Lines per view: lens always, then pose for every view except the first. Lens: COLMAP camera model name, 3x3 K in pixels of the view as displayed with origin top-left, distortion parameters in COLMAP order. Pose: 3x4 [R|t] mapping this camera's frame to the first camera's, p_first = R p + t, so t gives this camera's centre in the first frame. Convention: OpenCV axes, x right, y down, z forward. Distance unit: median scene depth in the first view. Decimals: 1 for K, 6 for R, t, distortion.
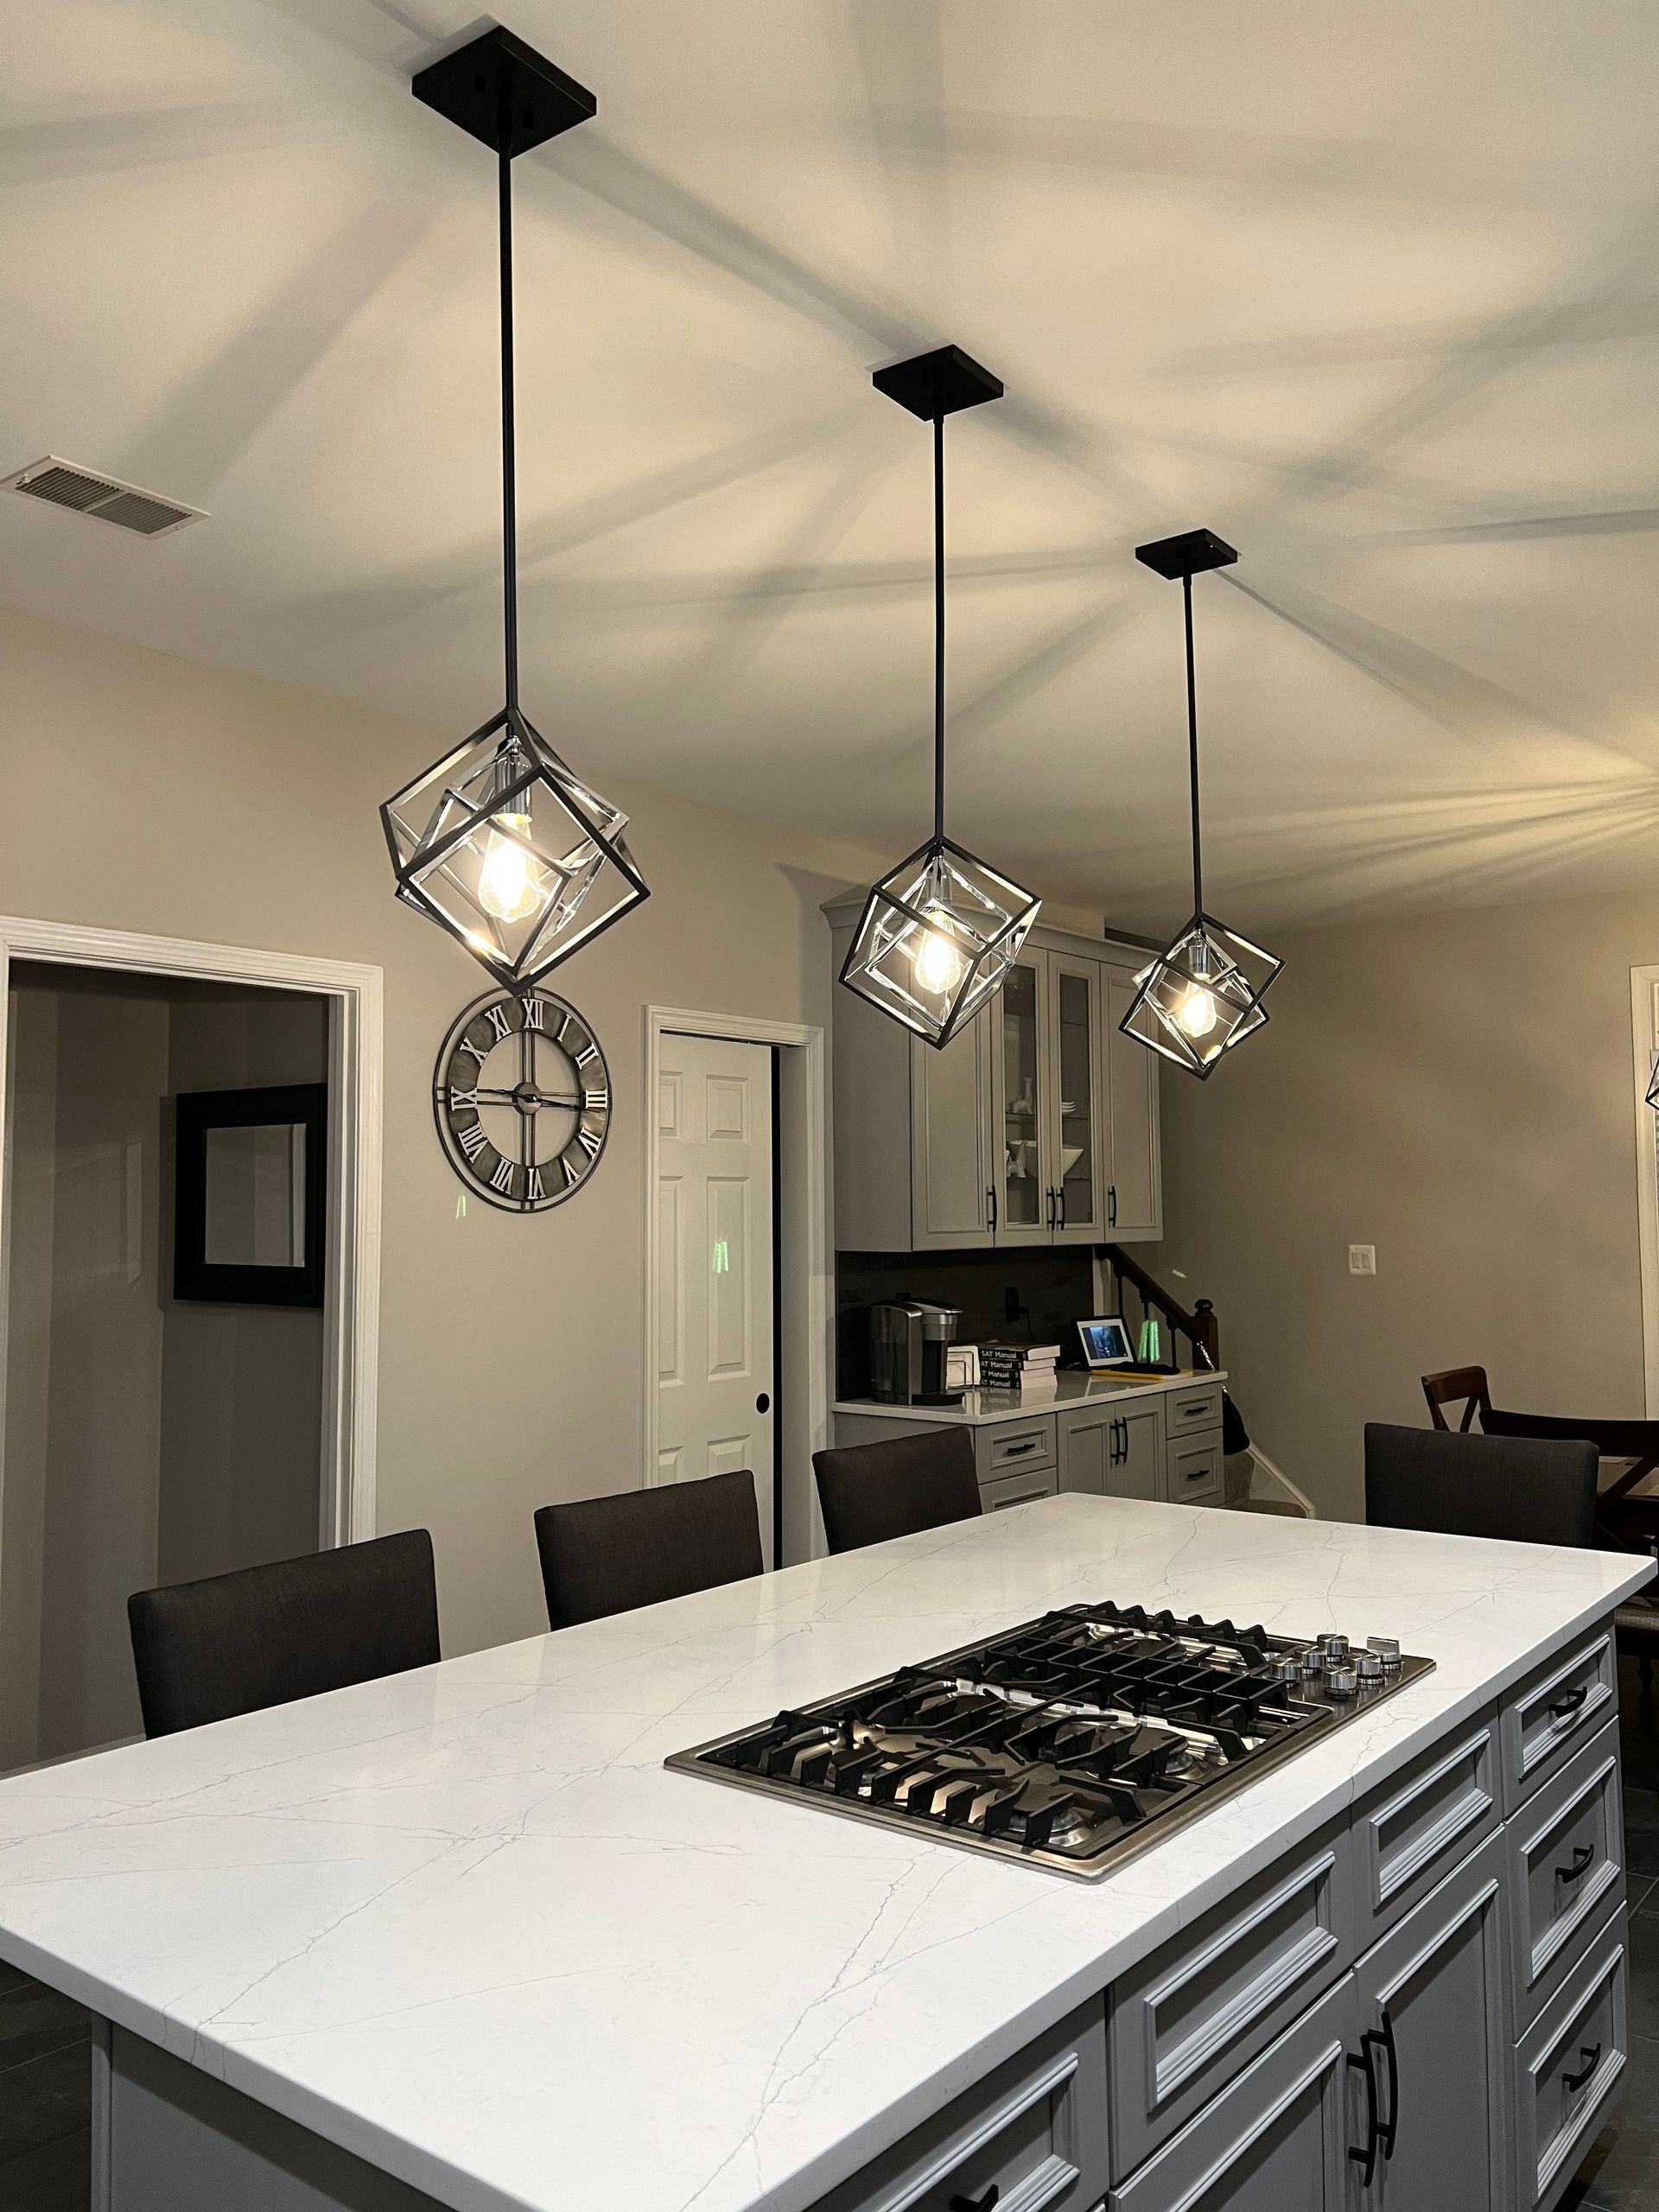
lens RADIAL K [[1665.3, 0, 833.1], [0, 1665.3, 1112.9], [0, 0, 1]] dist [0.052270, 0.000954]
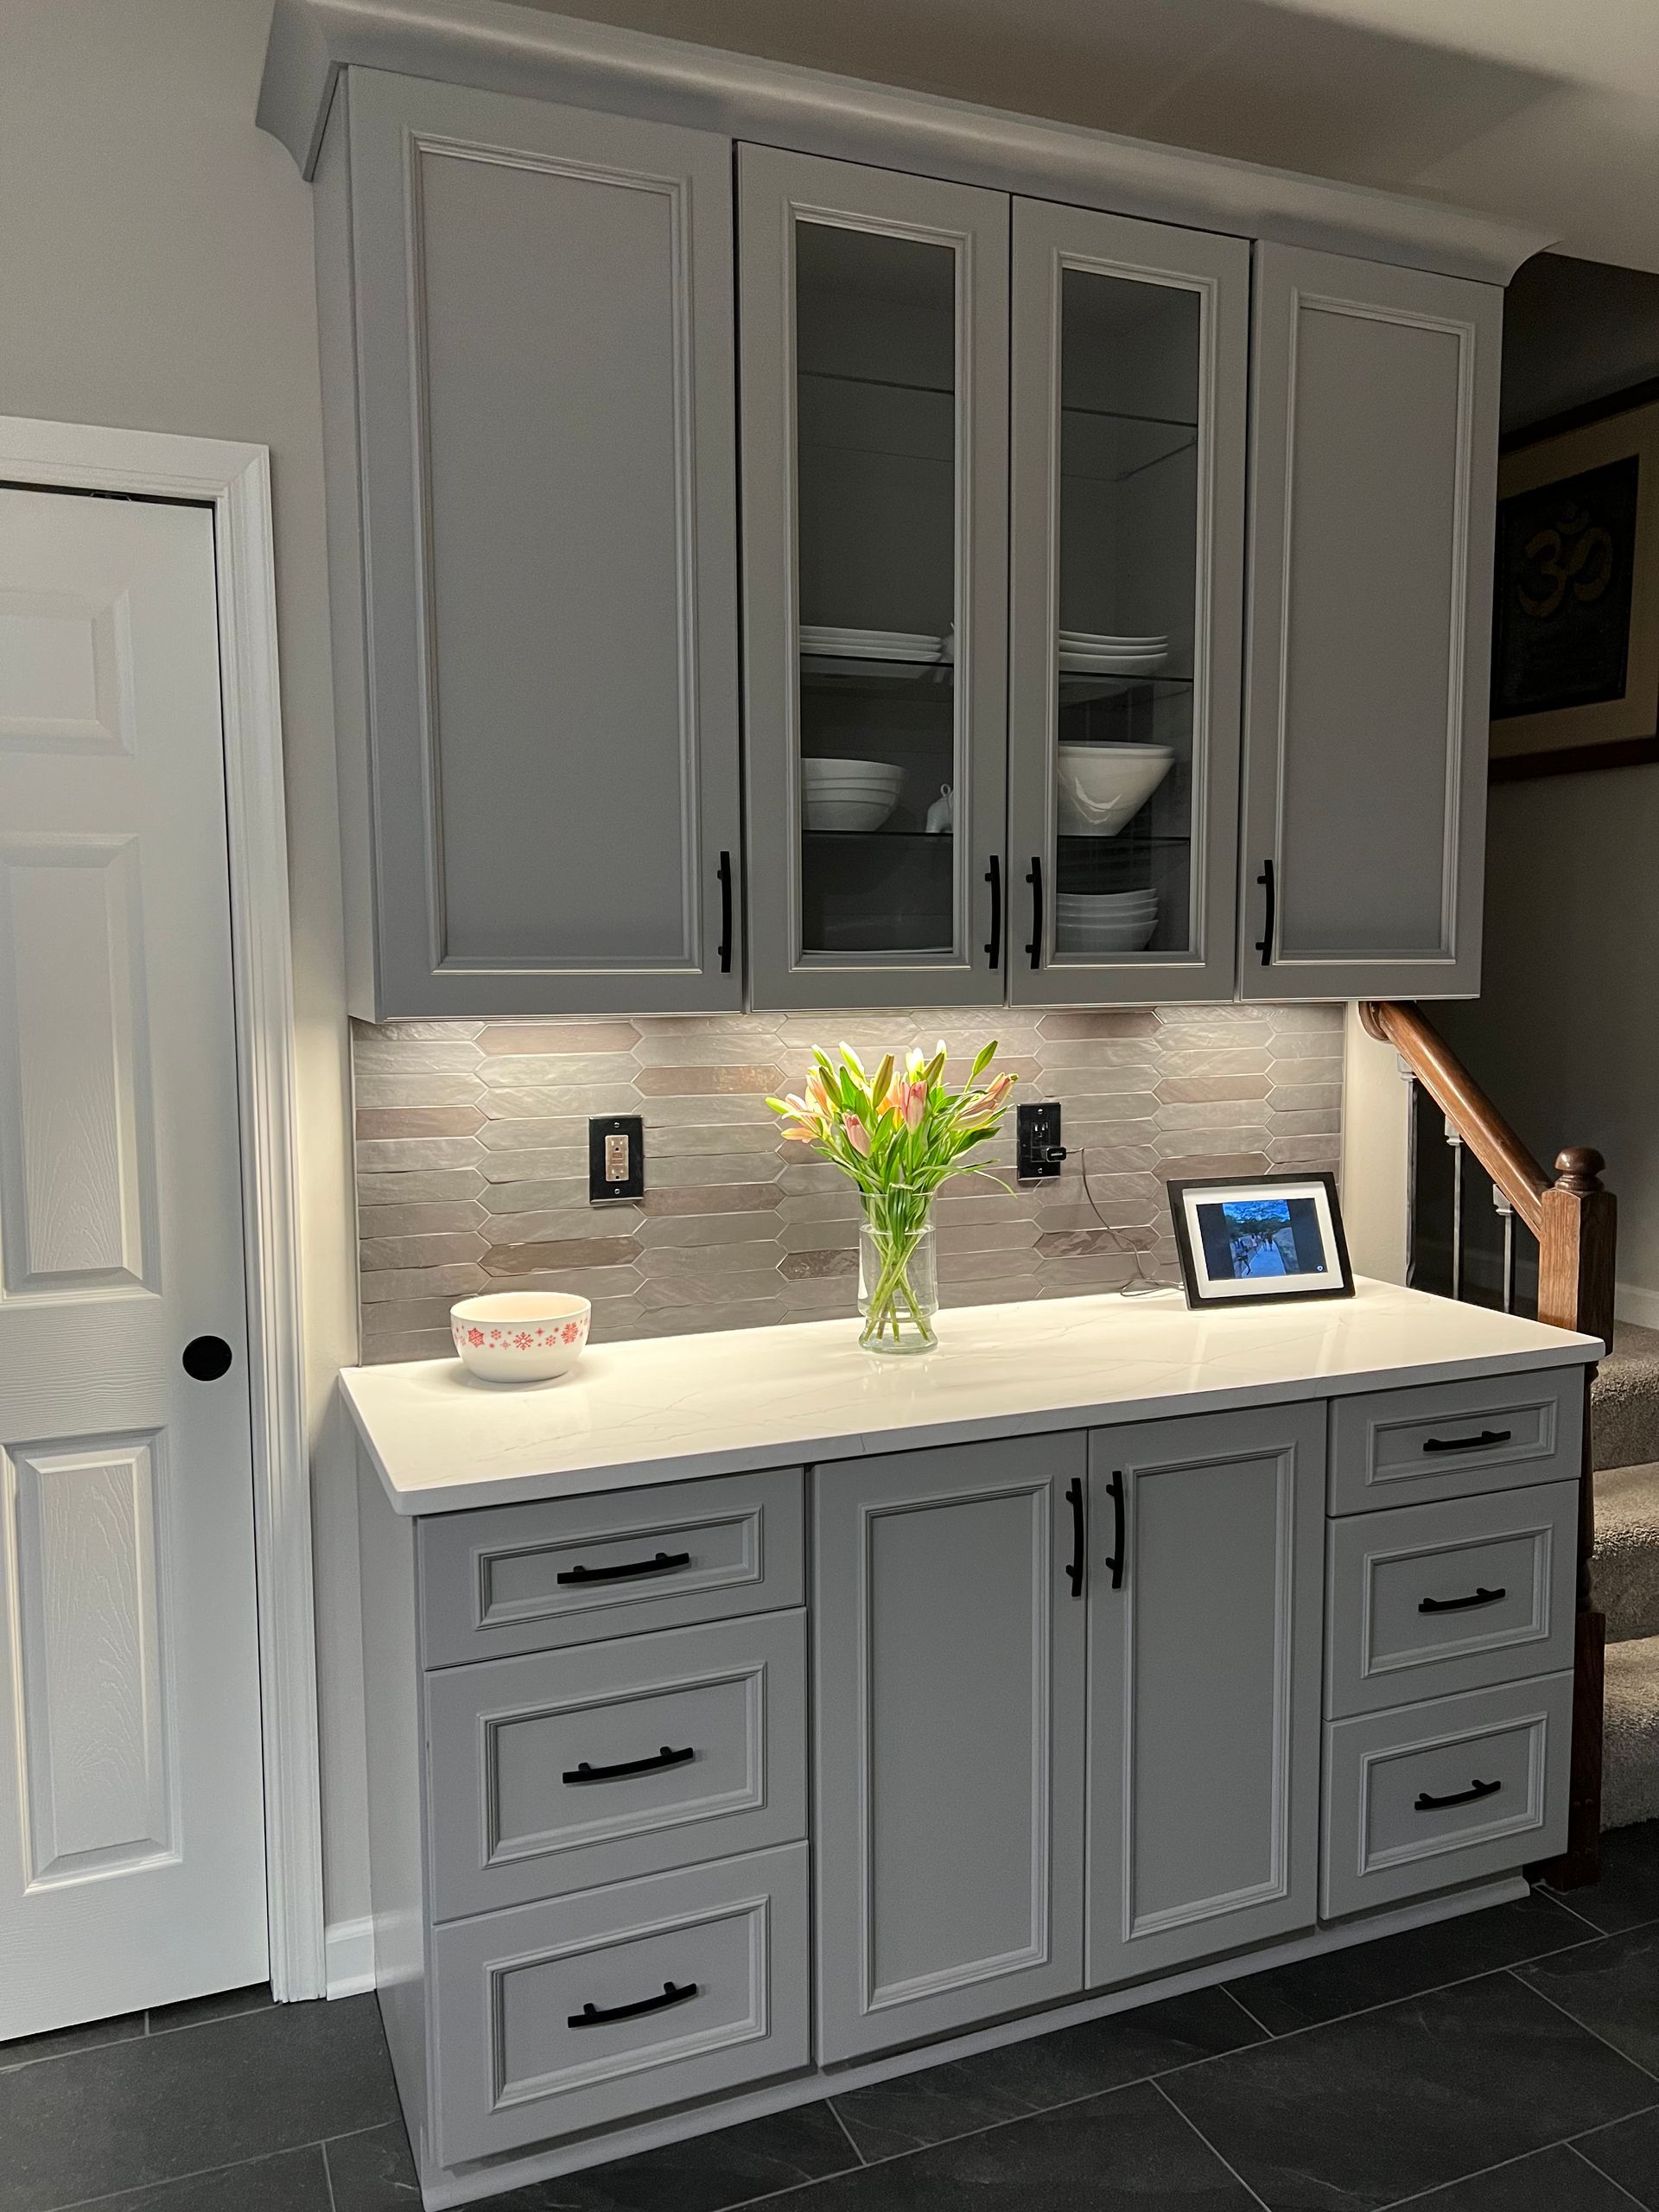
lens RADIAL K [[1665.3, 0, 827.4], [0, 1665.3, 1098.0], [0, 0, 1]] dist [0.052270, 0.000954]
pose [[0.873930, 0.053252, -0.483125, 0.274511], [0.024020, 0.988034, 0.152356, 0.037258], [0.485457, -0.144753, 0.862194, 0.611151]]
